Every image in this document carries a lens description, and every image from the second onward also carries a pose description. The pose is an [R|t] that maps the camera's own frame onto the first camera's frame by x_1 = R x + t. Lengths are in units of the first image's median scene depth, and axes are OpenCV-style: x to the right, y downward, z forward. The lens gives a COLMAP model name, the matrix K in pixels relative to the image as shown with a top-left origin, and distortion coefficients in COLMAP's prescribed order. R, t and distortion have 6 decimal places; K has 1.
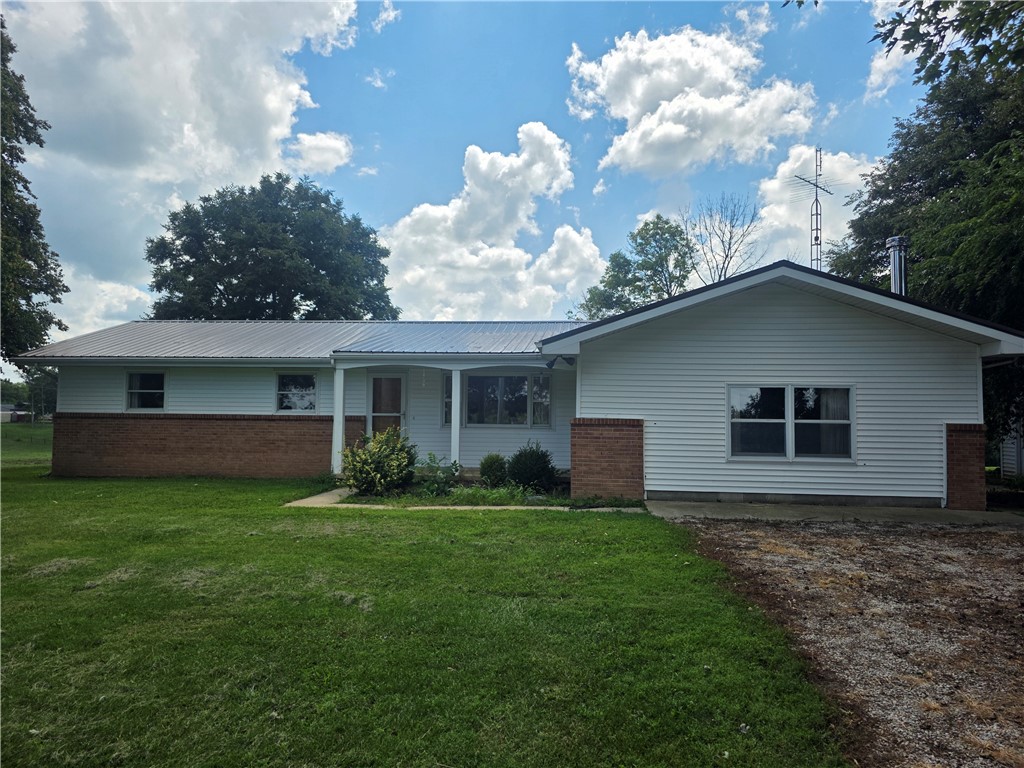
lens RADIAL K [[687.6, 0, 520.9], [0, 687.6, 377.7], [0, 0, 1]] dist [0.040065, -0.031932]
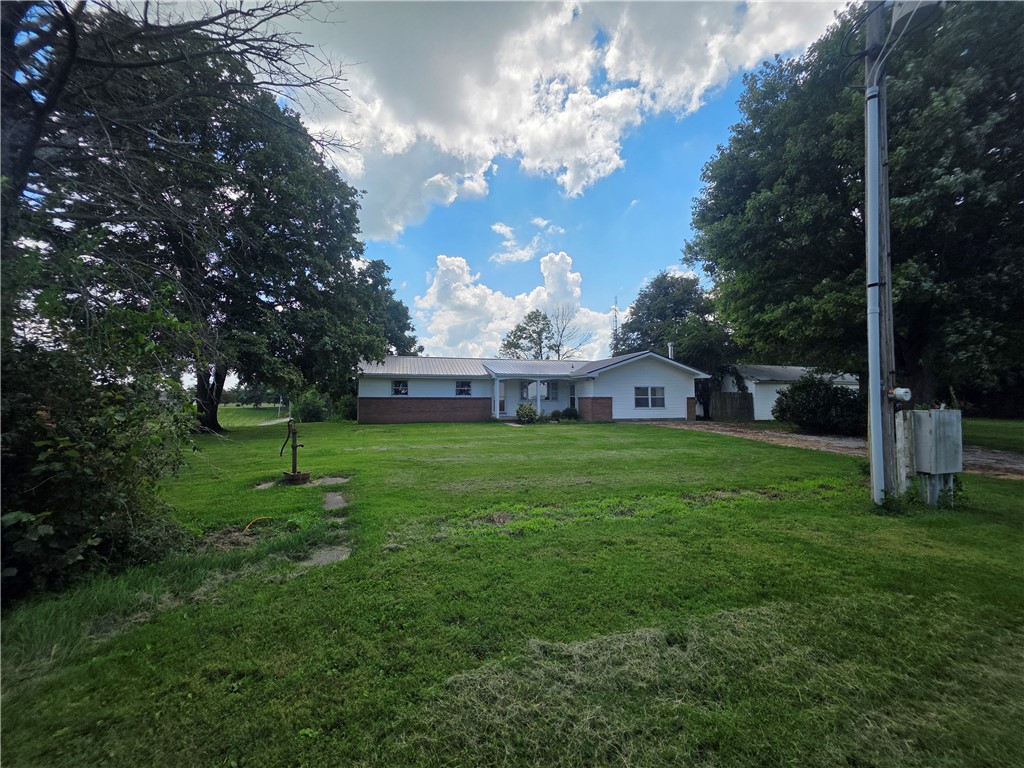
lens RADIAL K [[411.1, 0, 508.1], [0, 411.1, 380.4], [0, 0, 1]] dist [-0.003226, 0.001903]
pose [[0.937025, 0.003107, 0.349249, -0.705076], [-0.007959, 0.999891, 0.012460, -0.027329], [-0.349172, -0.014455, 0.936947, -0.469759]]
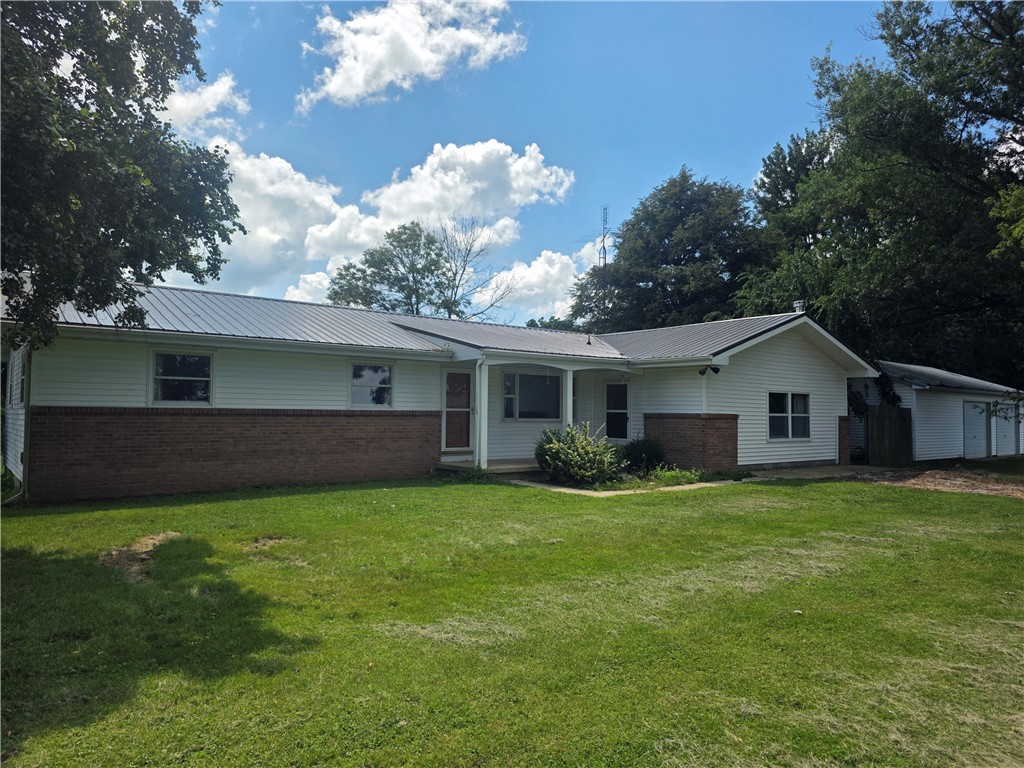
lens RADIAL K [[687.6, 0, 510.9], [0, 687.6, 390.7], [0, 0, 1]] dist [0.040065, -0.031932]
pose [[0.729617, 0.017192, 0.683640, -0.816156], [-0.041891, 0.998930, 0.019588, 0.003883], [-0.682572, -0.042930, 0.729557, 0.223485]]
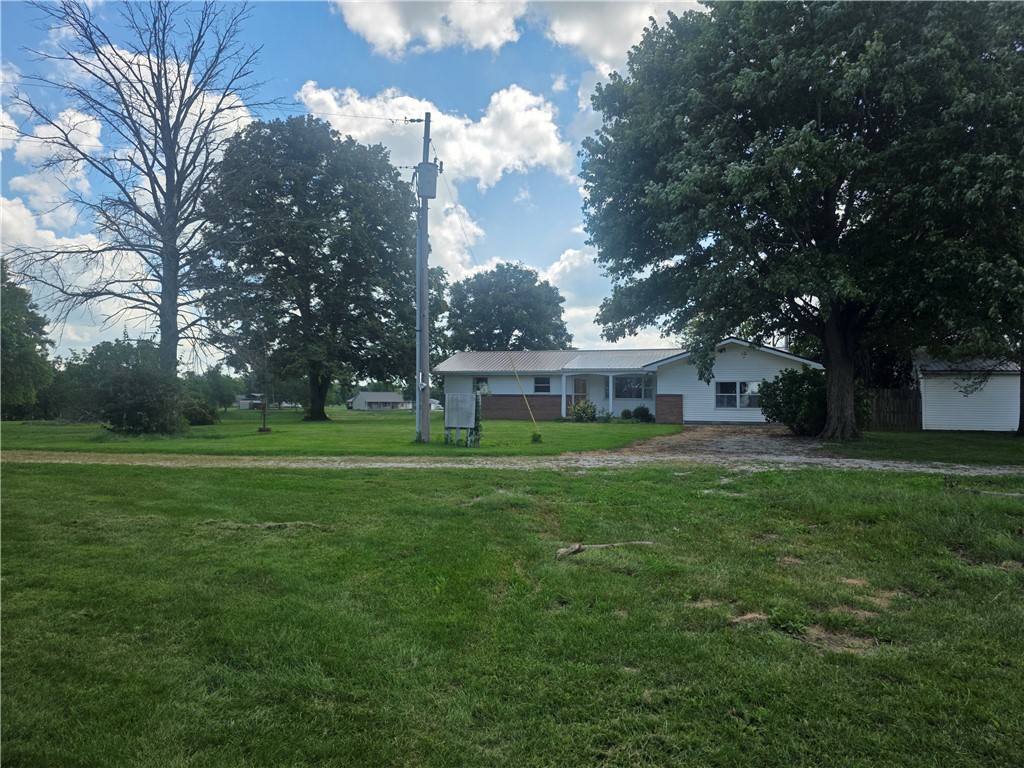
lens RADIAL K [[687.6, 0, 518.7], [0, 687.6, 378.8], [0, 0, 1]] dist [0.040065, -0.031932]
pose [[0.978424, -0.010354, -0.206345, 0.080474], [0.013988, 0.999772, 0.016157, -0.038704], [0.206131, -0.018695, 0.978346, -1.311615]]
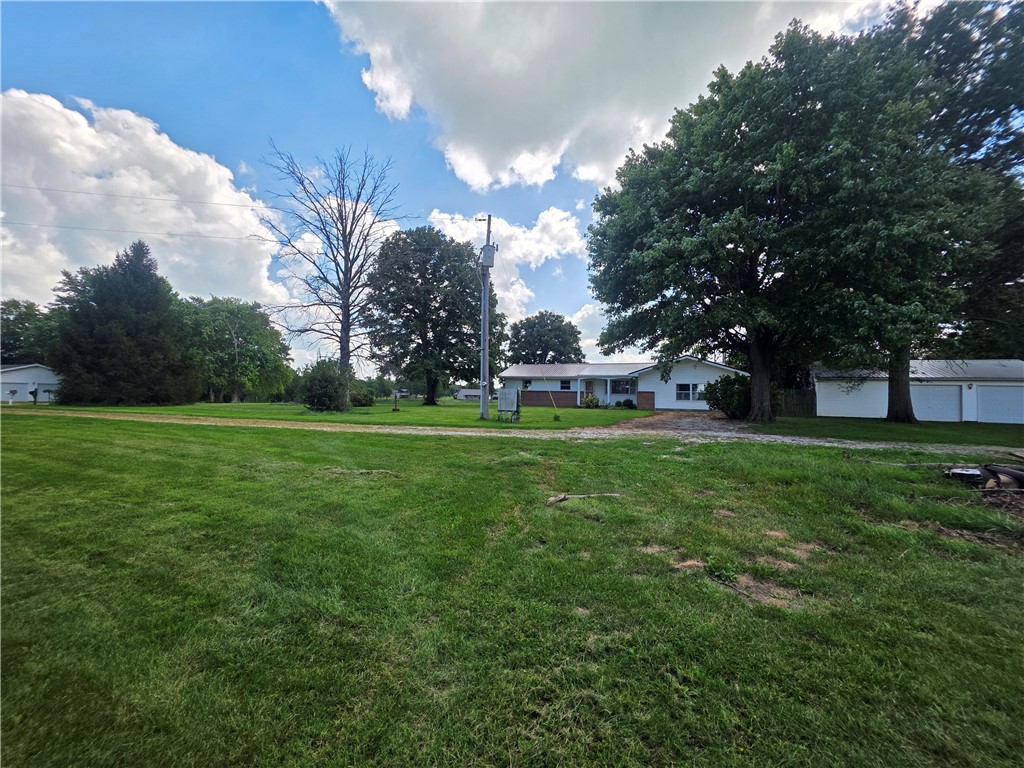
lens RADIAL K [[411.1, 0, 508.0], [0, 411.1, 379.1], [0, 0, 1]] dist [-0.003226, 0.001903]
pose [[0.948760, -0.005953, -0.315943, 0.090902], [0.008912, 0.999929, 0.007922, -0.032413], [0.315873, -0.010332, 0.948745, -1.252060]]
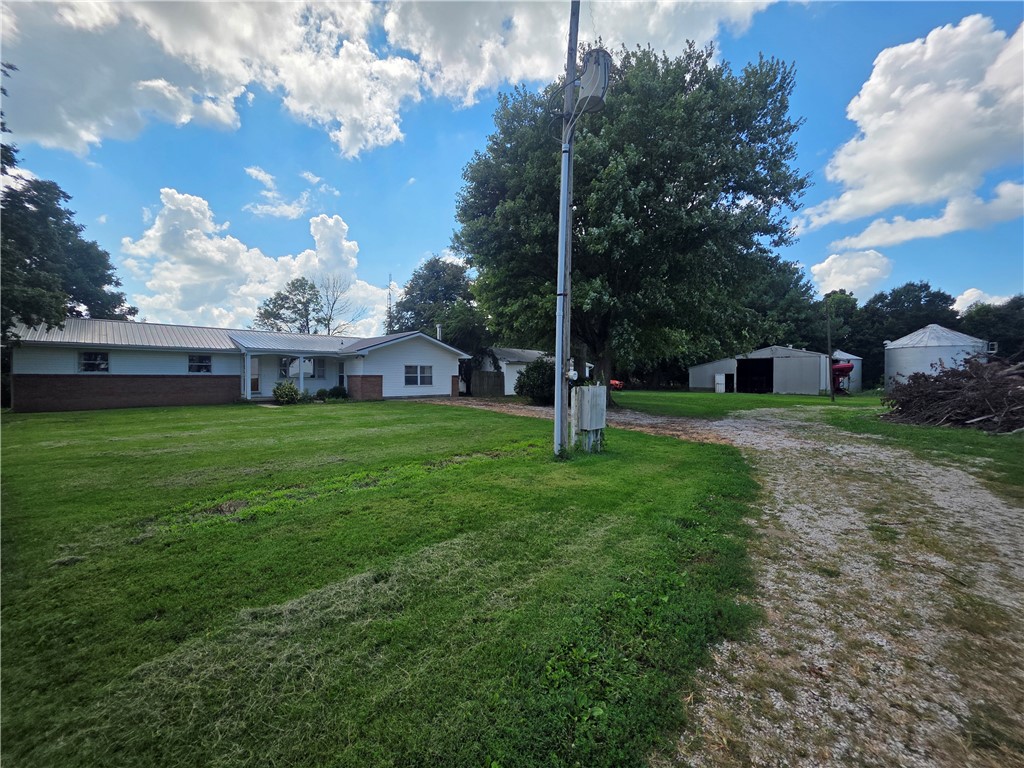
lens RADIAL K [[411.1, 0, 506.1], [0, 411.1, 380.5], [0, 0, 1]] dist [-0.003226, 0.001903]
pose [[0.637228, -0.018802, 0.770446, -0.699713], [-0.037151, 0.997791, 0.055078, -0.031322], [-0.769780, -0.063720, 0.635121, -0.505403]]
